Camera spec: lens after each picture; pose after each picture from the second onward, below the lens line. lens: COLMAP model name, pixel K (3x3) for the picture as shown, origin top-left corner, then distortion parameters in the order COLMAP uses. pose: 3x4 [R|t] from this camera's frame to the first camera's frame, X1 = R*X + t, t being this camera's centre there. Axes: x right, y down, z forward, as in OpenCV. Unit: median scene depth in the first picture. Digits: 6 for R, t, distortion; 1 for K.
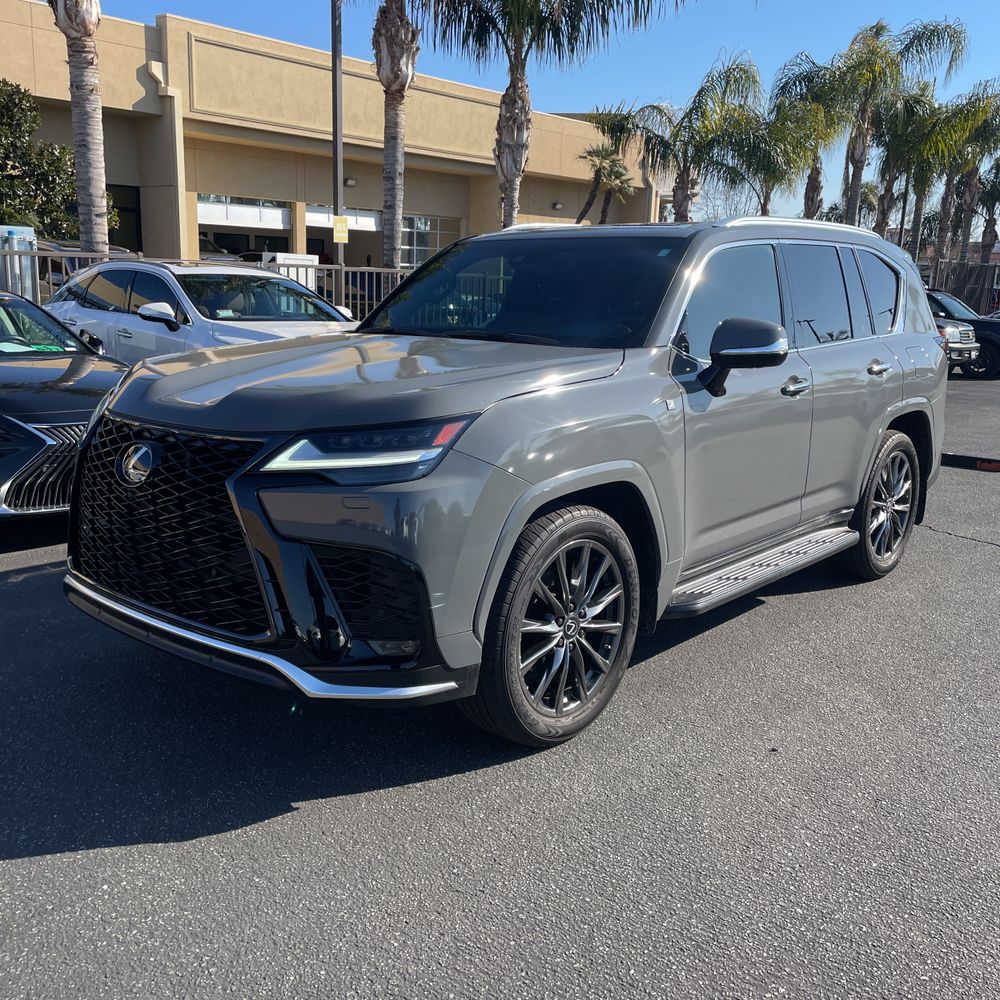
lens RADIAL K [[1026.8, 0, 505.3], [0, 1026.8, 504.2], [0, 0, 1]] dist [0.093196, -0.116833]
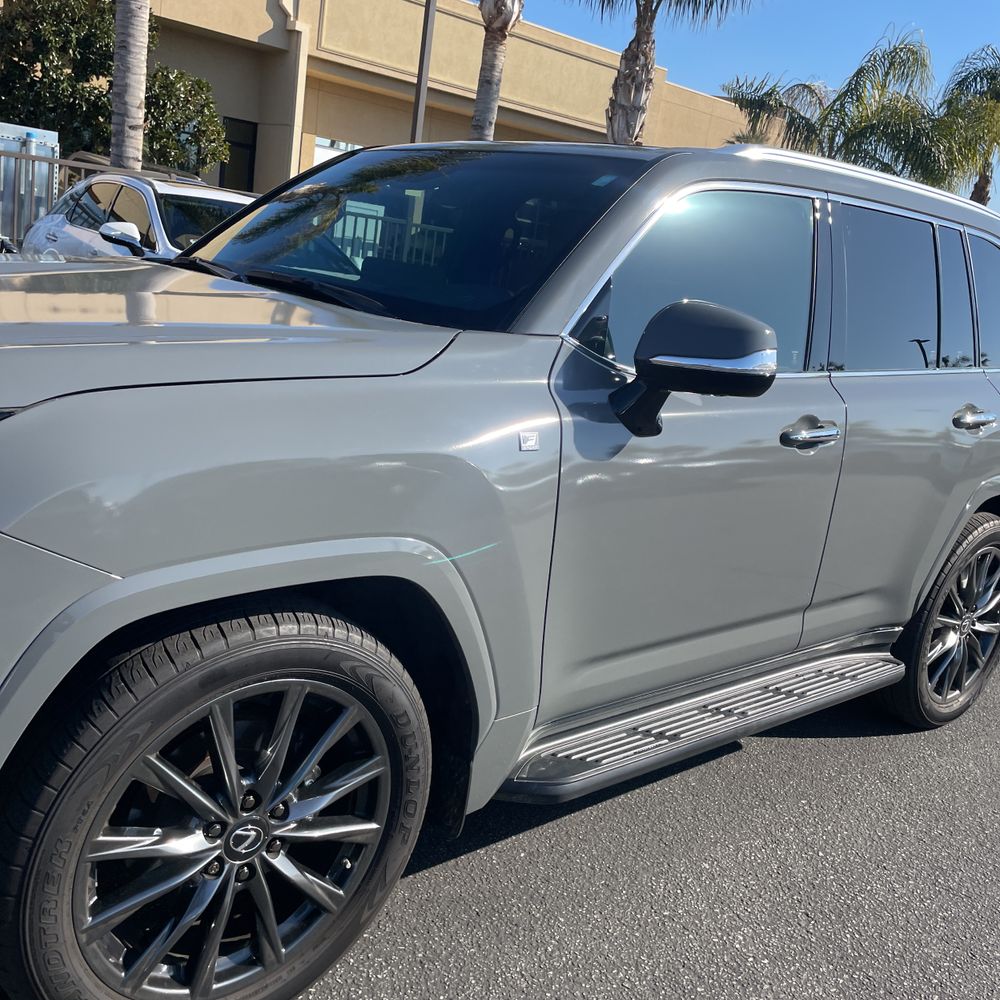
lens RADIAL K [[1021.6, 0, 496.2], [0, 1021.6, 501.2], [0, 0, 1]] dist [0.087840, -0.105737]
pose [[0.982801, 0.143098, -0.116730, 0.070648], [-0.141197, 0.989680, 0.024433, -0.025496], [0.119022, -0.007531, 0.992863, 0.153362]]
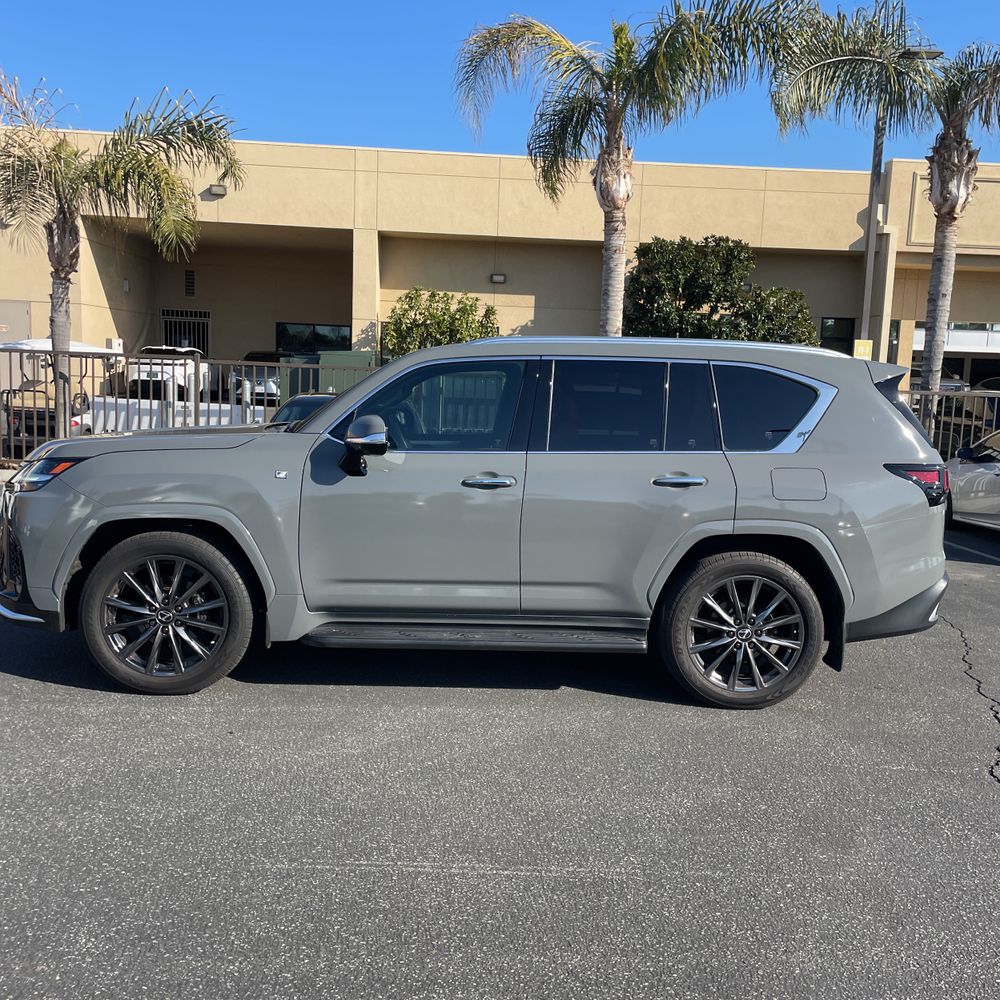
lens RADIAL K [[1026.8, 0, 505.3], [0, 1026.8, 504.2], [0, 0, 1]] dist [0.093196, -0.116833]
pose [[0.682886, 0.090656, -0.724878, 0.449331], [-0.176076, 0.983442, -0.042884, -0.017834], [0.708988, 0.156918, 0.687541, 0.096552]]
